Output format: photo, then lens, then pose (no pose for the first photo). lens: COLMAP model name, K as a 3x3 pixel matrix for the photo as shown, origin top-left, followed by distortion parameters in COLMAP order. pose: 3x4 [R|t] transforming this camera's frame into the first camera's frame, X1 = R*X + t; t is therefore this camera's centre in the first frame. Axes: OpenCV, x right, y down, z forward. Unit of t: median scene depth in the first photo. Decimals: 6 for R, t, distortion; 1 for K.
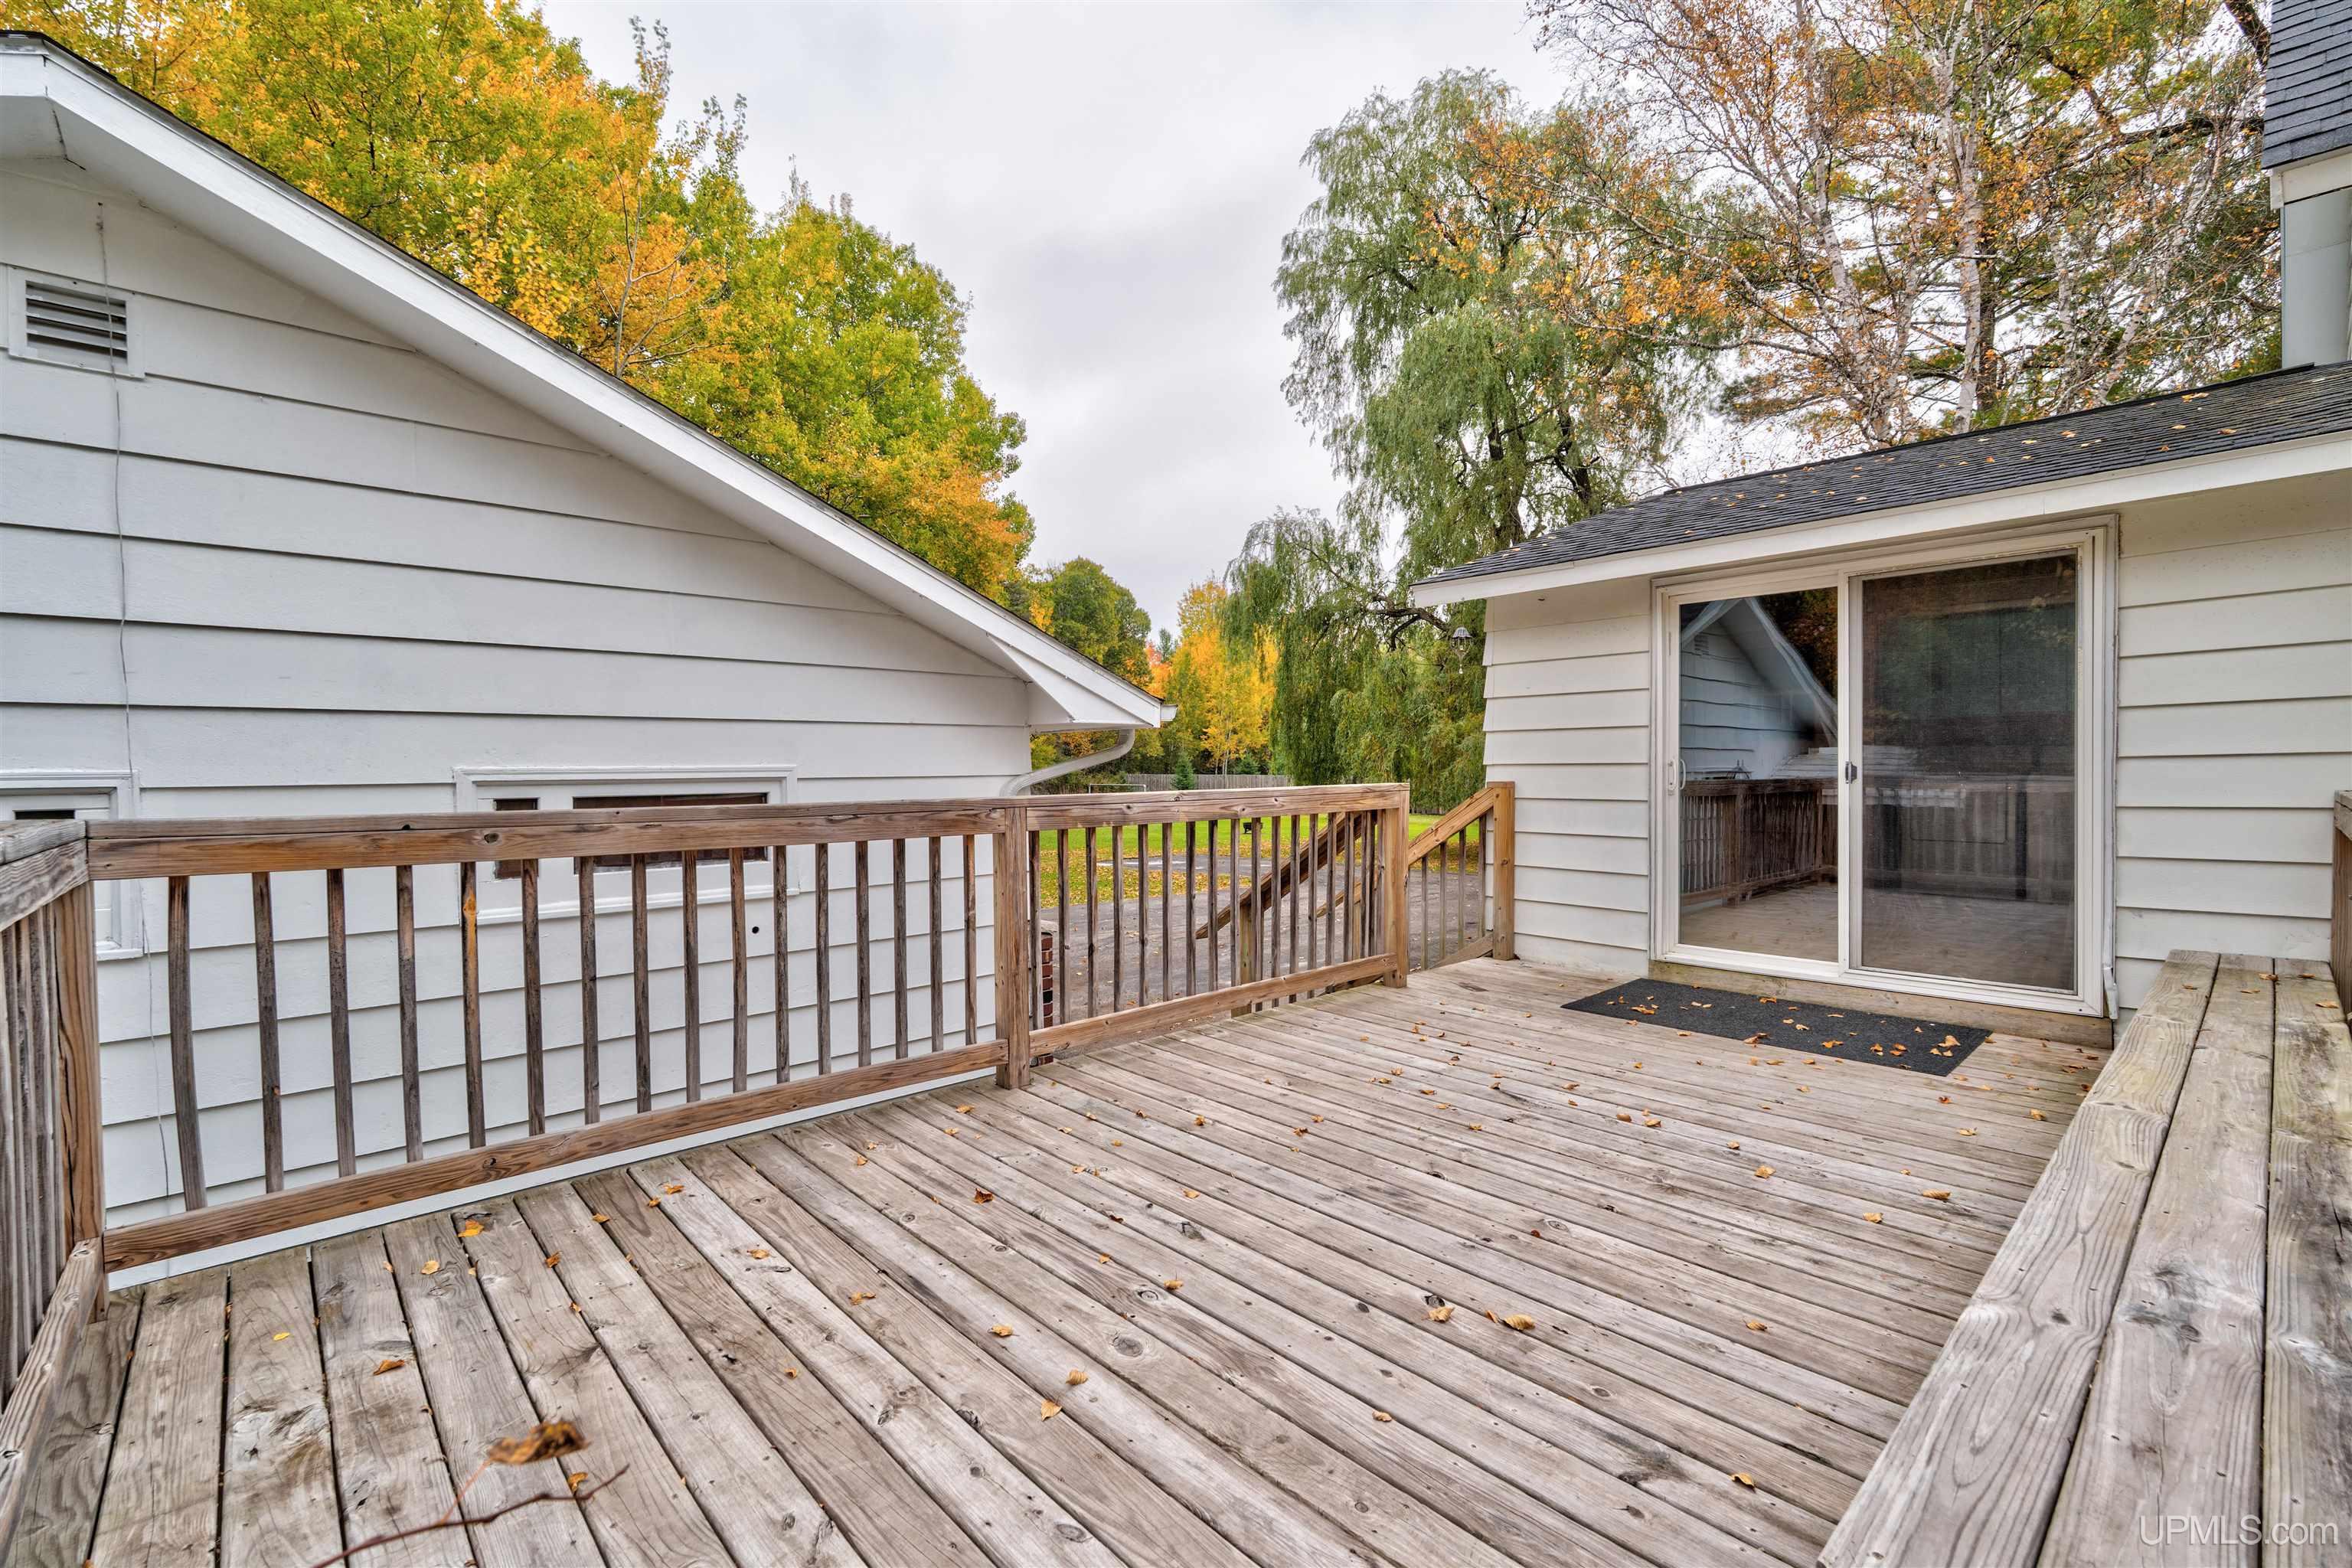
lens RADIAL K [[1014.0, 0, 1162.9], [0, 1014.0, 784.0], [0, 0, 1]] dist [-0.001259, -0.000136]
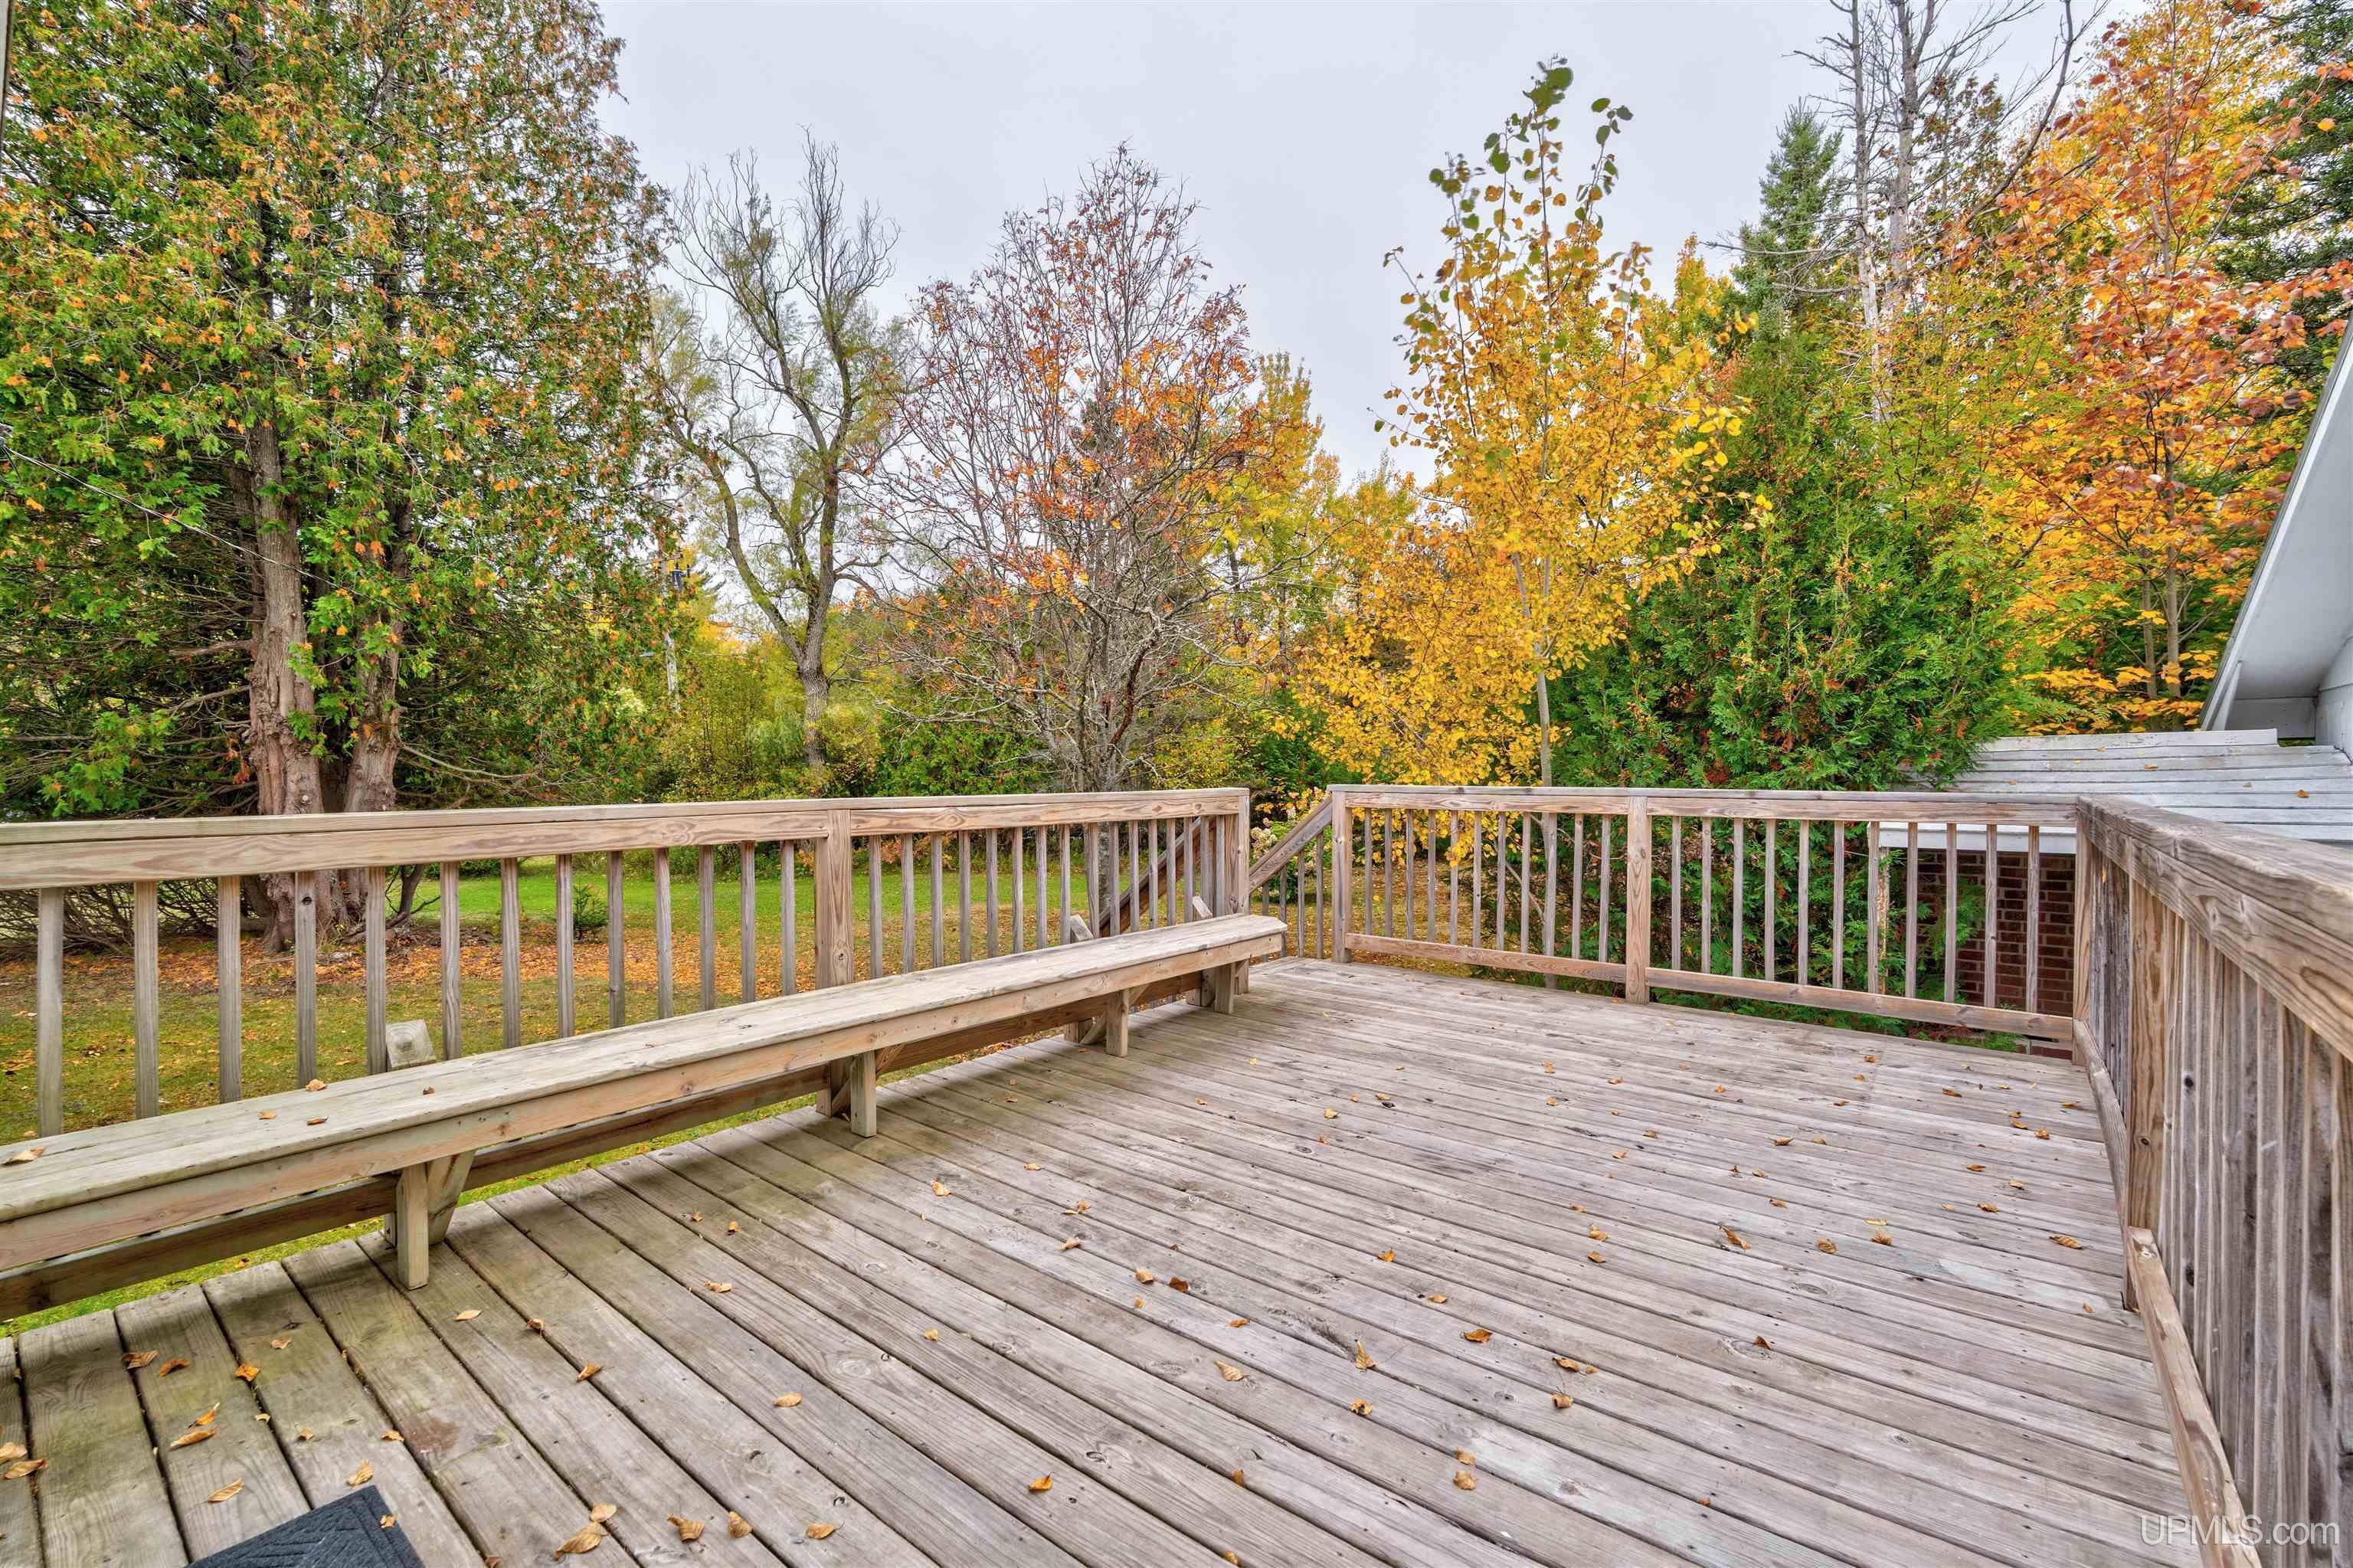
lens RADIAL K [[1014.5, 0, 1181.9], [0, 1014.5, 785.1], [0, 0, 1]] dist [-0.001259, -0.000136]
pose [[-0.986530, 0.007157, -0.163423, 0.569163], [0.001509, 0.999398, 0.034656, -0.031725], [0.163573, 0.033942, -0.985947, 1.684430]]
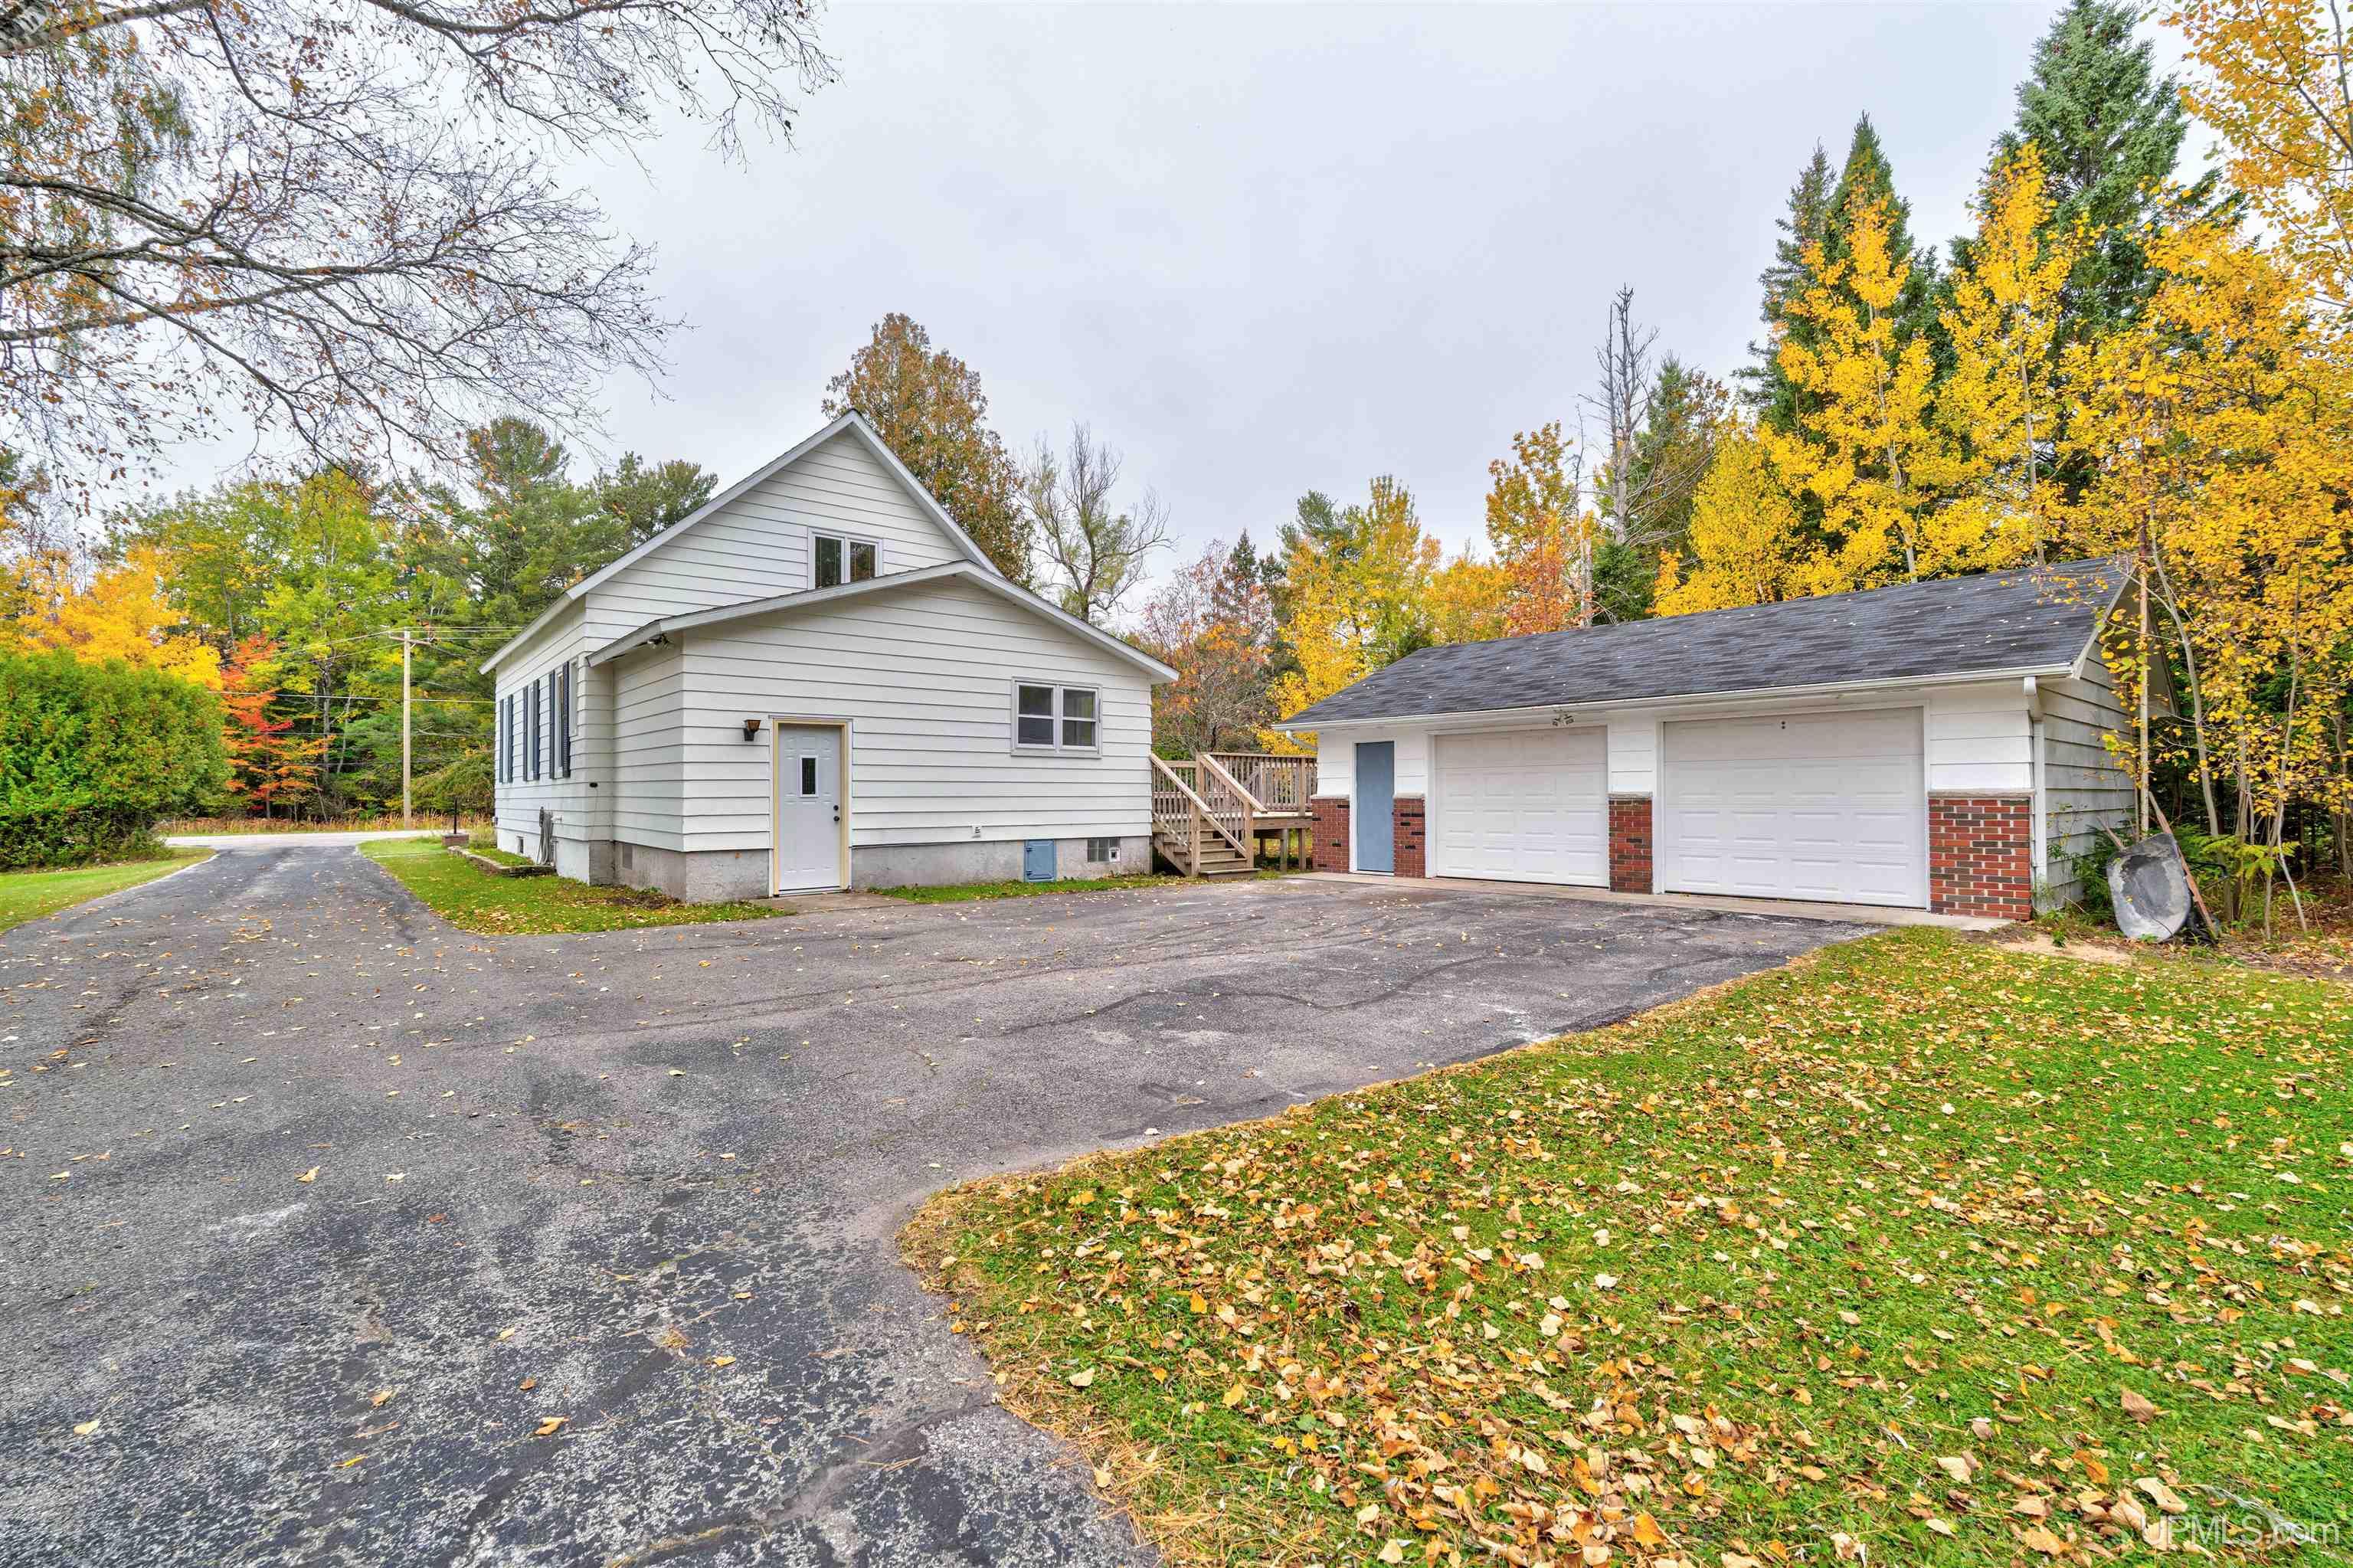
lens RADIAL K [[1014.5, 0, 1175.6], [0, 1014.5, 783.8], [0, 0, 1]] dist [-0.001259, -0.000136]
pose [[-0.999151, 0.007240, 0.040545, 0.516334], [0.007954, 0.999816, 0.017454, -0.025320], [-0.040411, 0.017761, -0.999025, 2.433718]]
